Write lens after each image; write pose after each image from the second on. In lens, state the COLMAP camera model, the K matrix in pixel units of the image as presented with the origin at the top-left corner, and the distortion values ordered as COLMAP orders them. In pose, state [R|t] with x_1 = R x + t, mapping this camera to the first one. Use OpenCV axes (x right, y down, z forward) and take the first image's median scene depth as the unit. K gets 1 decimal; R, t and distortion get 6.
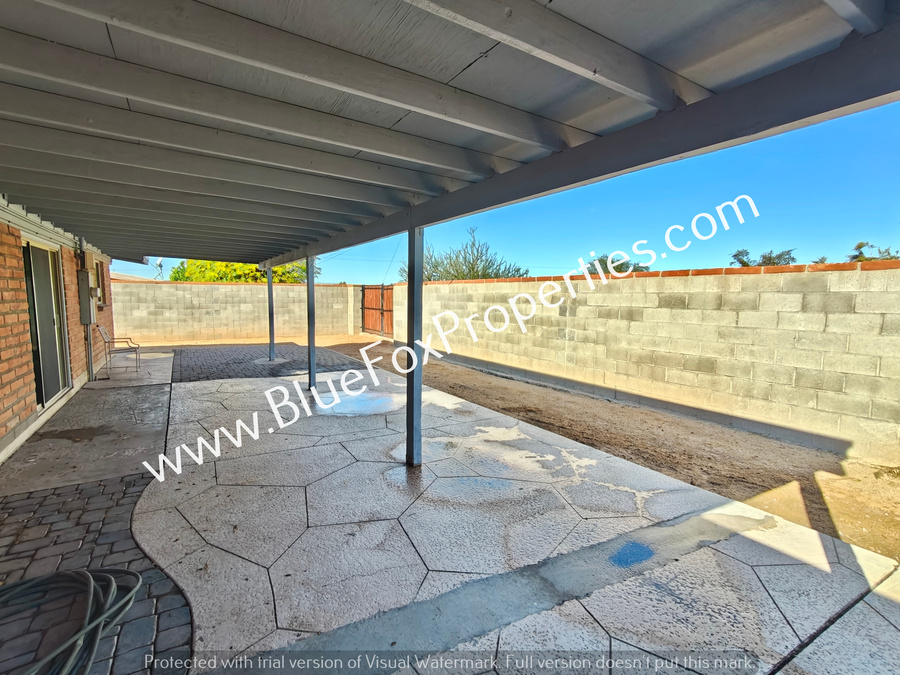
lens RADIAL K [[440.4, 0, 451.4], [0, 440.4, 345.6], [0, 0, 1]] dist [0.006505, -0.000429]
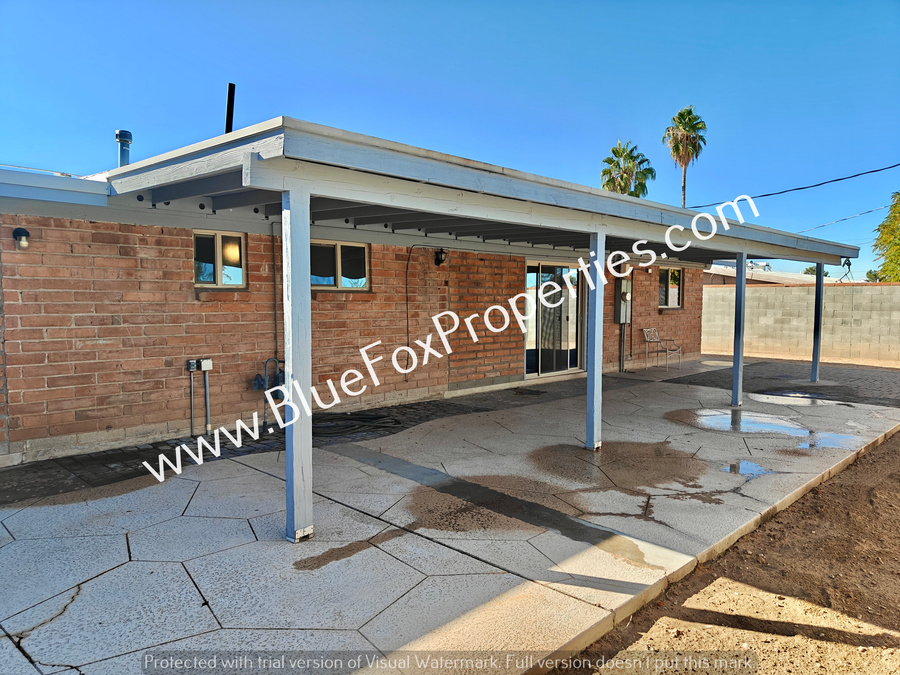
lens RADIAL K [[638.0, 0, 450.3], [0, 638.0, 341.9], [0, 0, 1]] dist [0.025110, -0.015998]
pose [[0.246450, 0.055881, -0.967543, 0.724967], [-0.108230, 0.993678, 0.029823, -0.000816], [0.963093, 0.097367, 0.250940, 0.133349]]
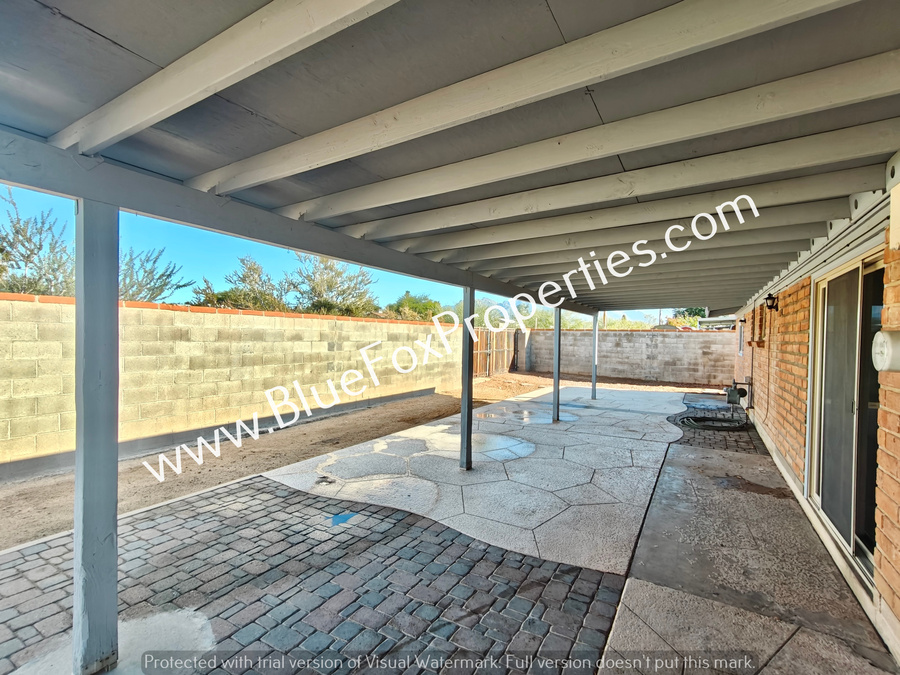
lens RADIAL K [[440.4, 0, 436.0], [0, 440.4, 344.7], [0, 0, 1]] dist [0.006505, -0.000429]
pose [[-0.463394, -0.038449, 0.885318, -0.867616], [0.075849, 0.993671, 0.082855, -0.155426], [-0.882900, 0.105545, -0.457545, 1.270163]]
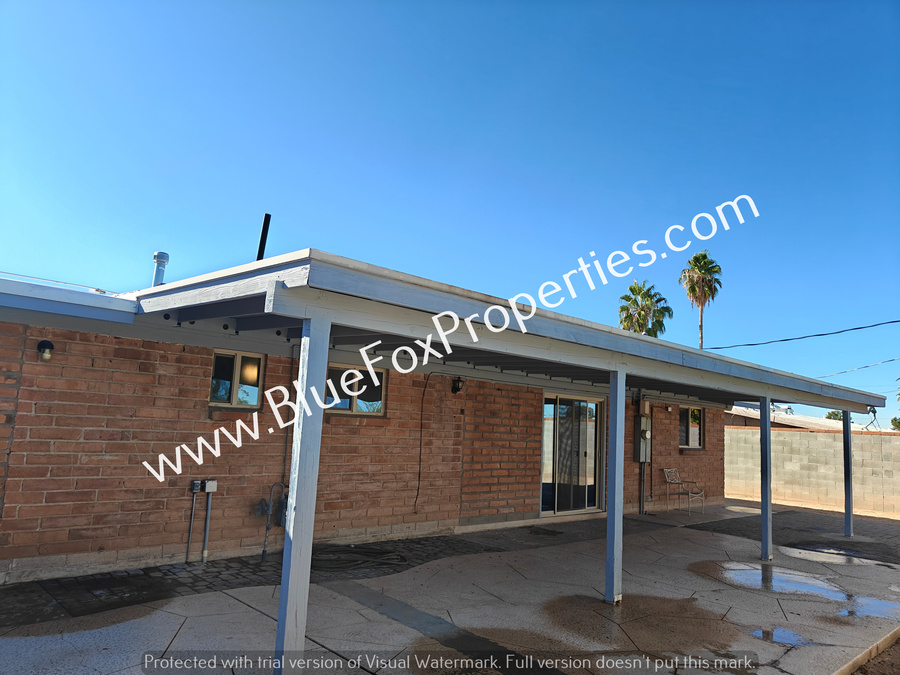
lens RADIAL K [[638.0, 0, 449.0], [0, 638.0, 342.2], [0, 0, 1]] dist [0.025110, -0.015998]
pose [[0.221683, -0.121158, -0.967563, 0.711305], [-0.158939, 0.974492, -0.158441, -0.009054], [0.962078, 0.188907, 0.196772, 0.135608]]
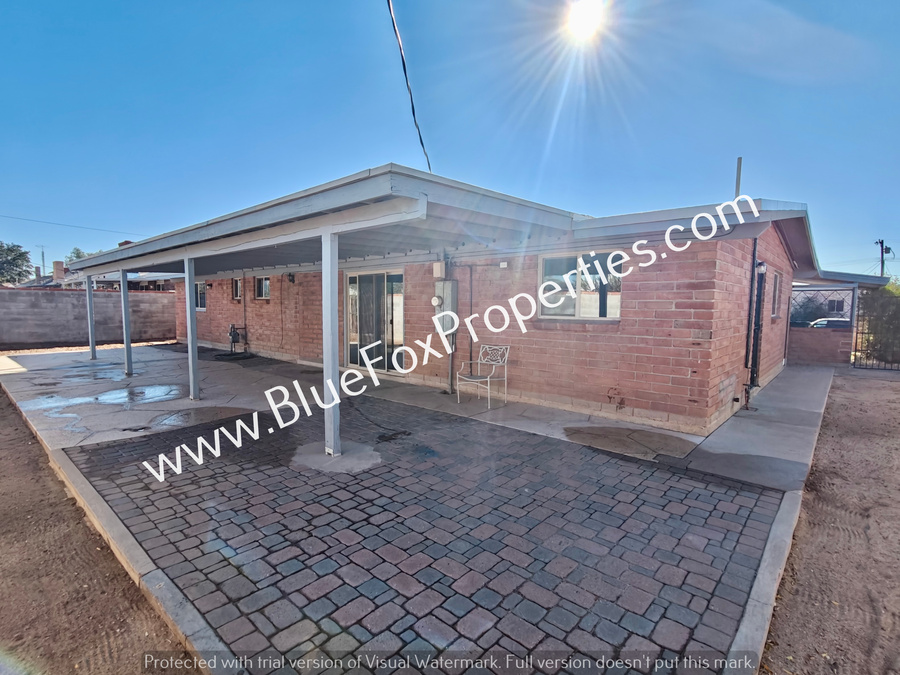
lens RADIAL K [[440.4, 0, 455.0], [0, 440.4, 341.9], [0, 0, 1]] dist [0.006505, -0.000429]
pose [[-0.957639, 0.007345, -0.287878, -0.537906], [-0.049717, 0.980446, 0.190402, -0.214694], [0.283647, 0.196649, -0.938549, 1.894528]]
